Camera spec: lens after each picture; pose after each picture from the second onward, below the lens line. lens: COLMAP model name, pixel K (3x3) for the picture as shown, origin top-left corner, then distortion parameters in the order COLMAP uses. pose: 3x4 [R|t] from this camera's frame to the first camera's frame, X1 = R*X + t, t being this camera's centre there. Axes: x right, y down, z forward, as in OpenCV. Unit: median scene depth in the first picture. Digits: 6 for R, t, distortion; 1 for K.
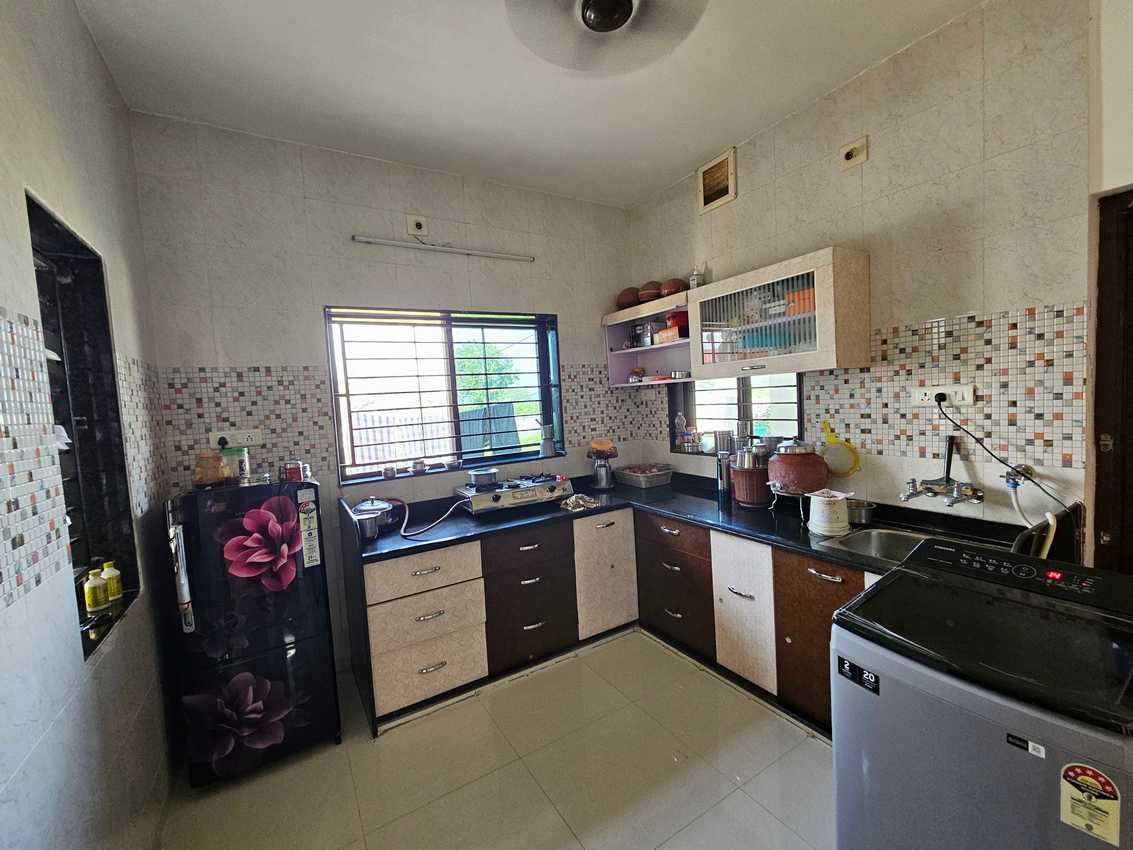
lens RADIAL K [[464.7, 0, 560.9], [0, 464.7, 426.4], [0, 0, 1]] dist [0.000521, 0.000088]
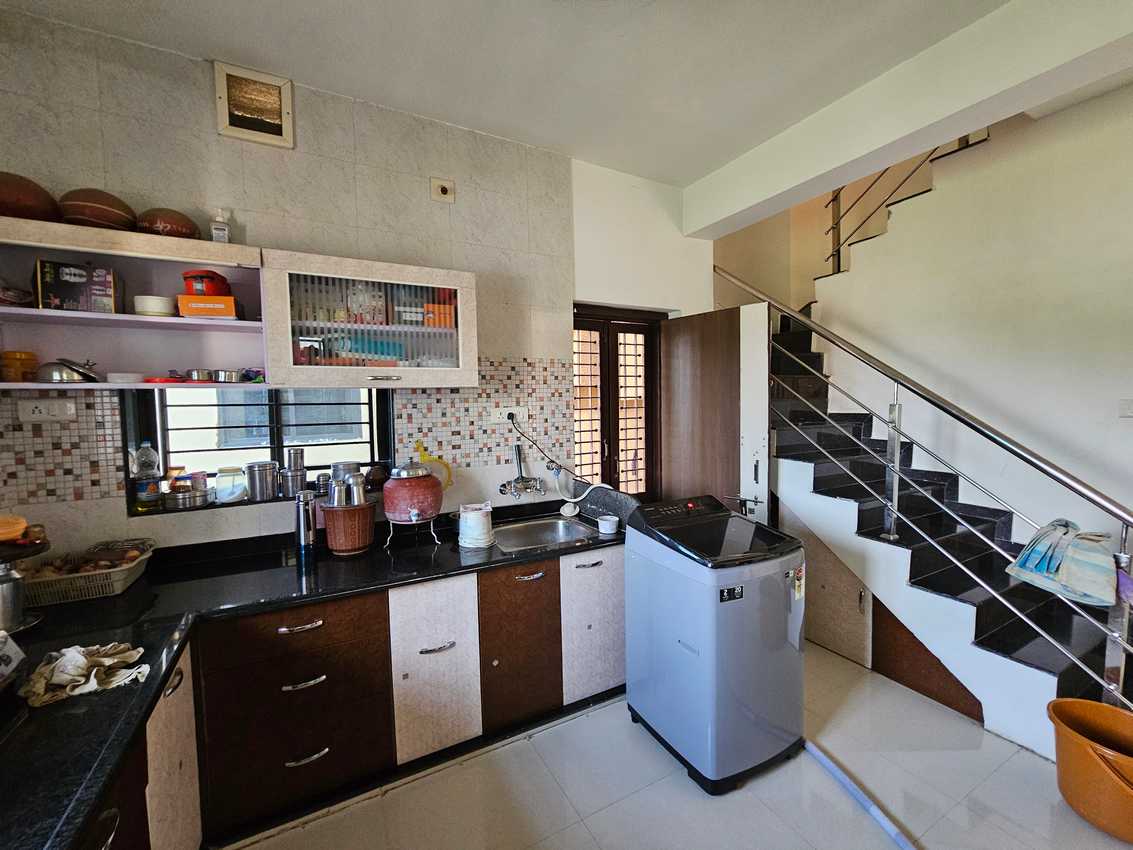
lens RADIAL K [[466.7, 0, 568.6], [0, 466.7, 422.6], [0, 0, 1]] dist [-0.005332, 0.000291]
pose [[0.045984, 0.007383, 0.998915, -0.403221], [0.072443, 0.997315, -0.010706, -0.015386], [-0.996312, 0.072857, 0.045325, 0.650279]]
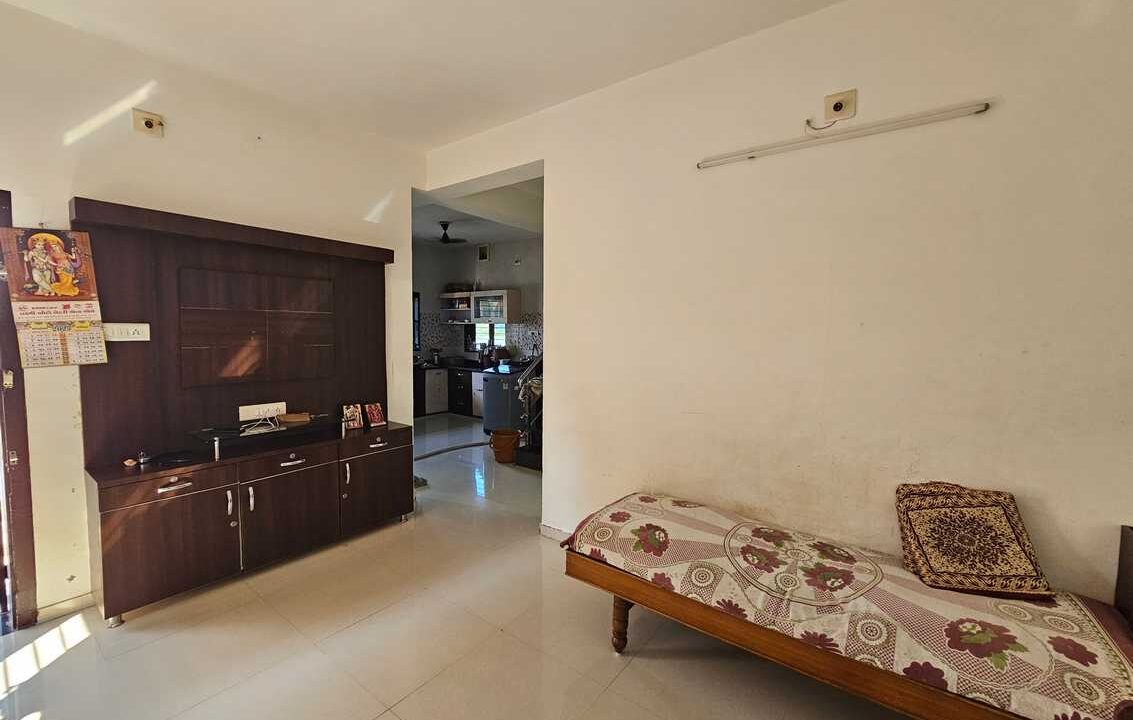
lens RADIAL K [[467.7, 0, 568.8], [0, 467.7, 358.9], [0, 0, 1]] dist [-0.000676, -0.000205]
pose [[0.927503, 0.043489, 0.371278, -0.243467], [-0.040651, 0.999054, -0.015471, 0.155925], [-0.371599, -0.000743, 0.928393, -2.143783]]
